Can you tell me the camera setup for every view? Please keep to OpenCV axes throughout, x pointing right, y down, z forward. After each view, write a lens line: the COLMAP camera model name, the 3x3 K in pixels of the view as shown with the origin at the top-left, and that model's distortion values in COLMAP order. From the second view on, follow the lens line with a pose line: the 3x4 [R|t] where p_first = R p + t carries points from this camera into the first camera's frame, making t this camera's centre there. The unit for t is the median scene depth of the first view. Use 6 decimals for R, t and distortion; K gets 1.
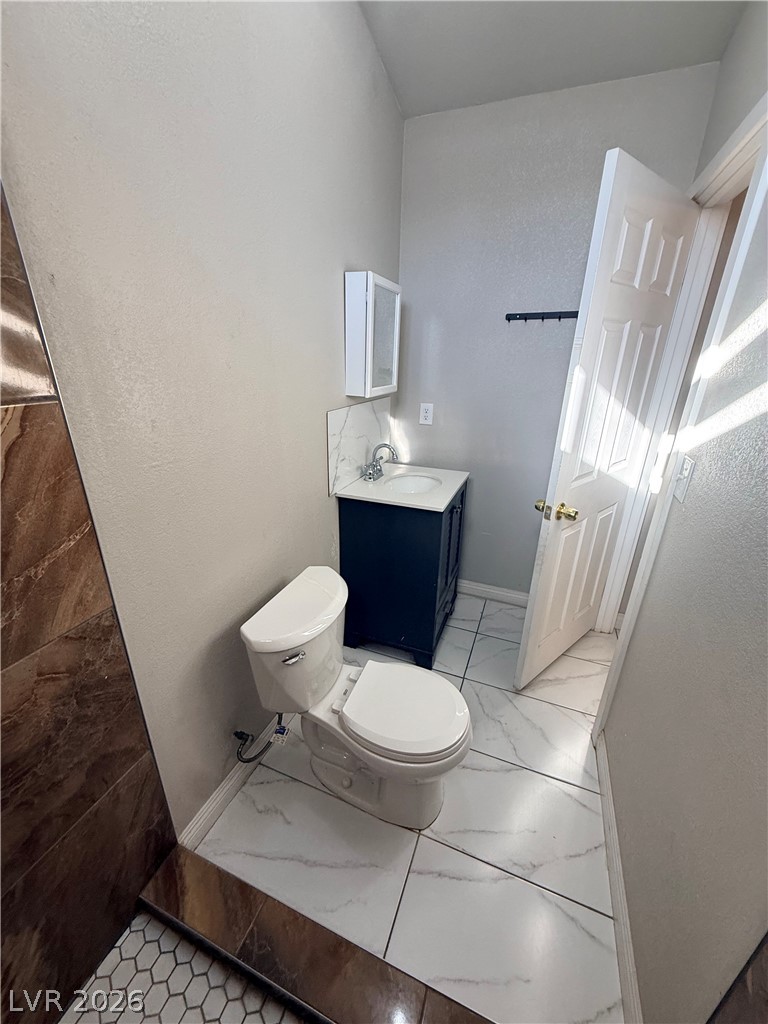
lens RADIAL K [[407.3, 0, 381.4], [0, 407.3, 511.1], [0, 0, 1]] dist [-0.000113, -0.000059]
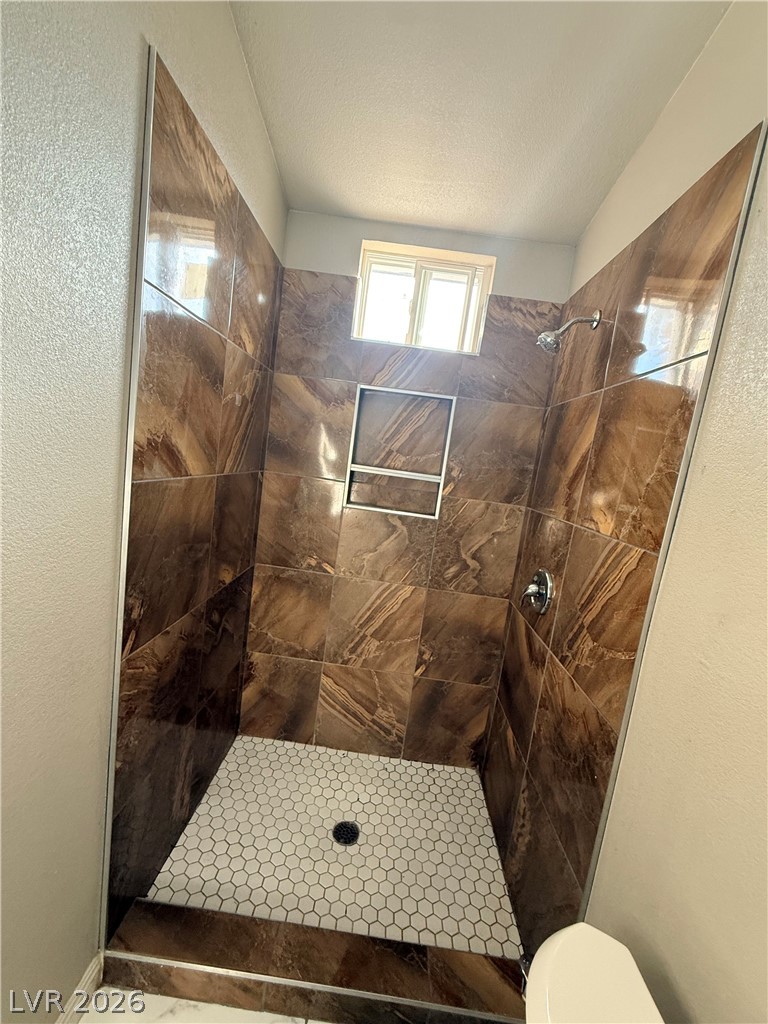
lens RADIAL K [[407.3, 0, 385.0], [0, 407.3, 510.2], [0, 0, 1]] dist [-0.000113, -0.000059]
pose [[-0.932863, -0.104189, -0.344834, 0.414592], [-0.265277, 0.846313, 0.461934, -0.711666], [0.243709, 0.522398, -0.817133, 1.664500]]
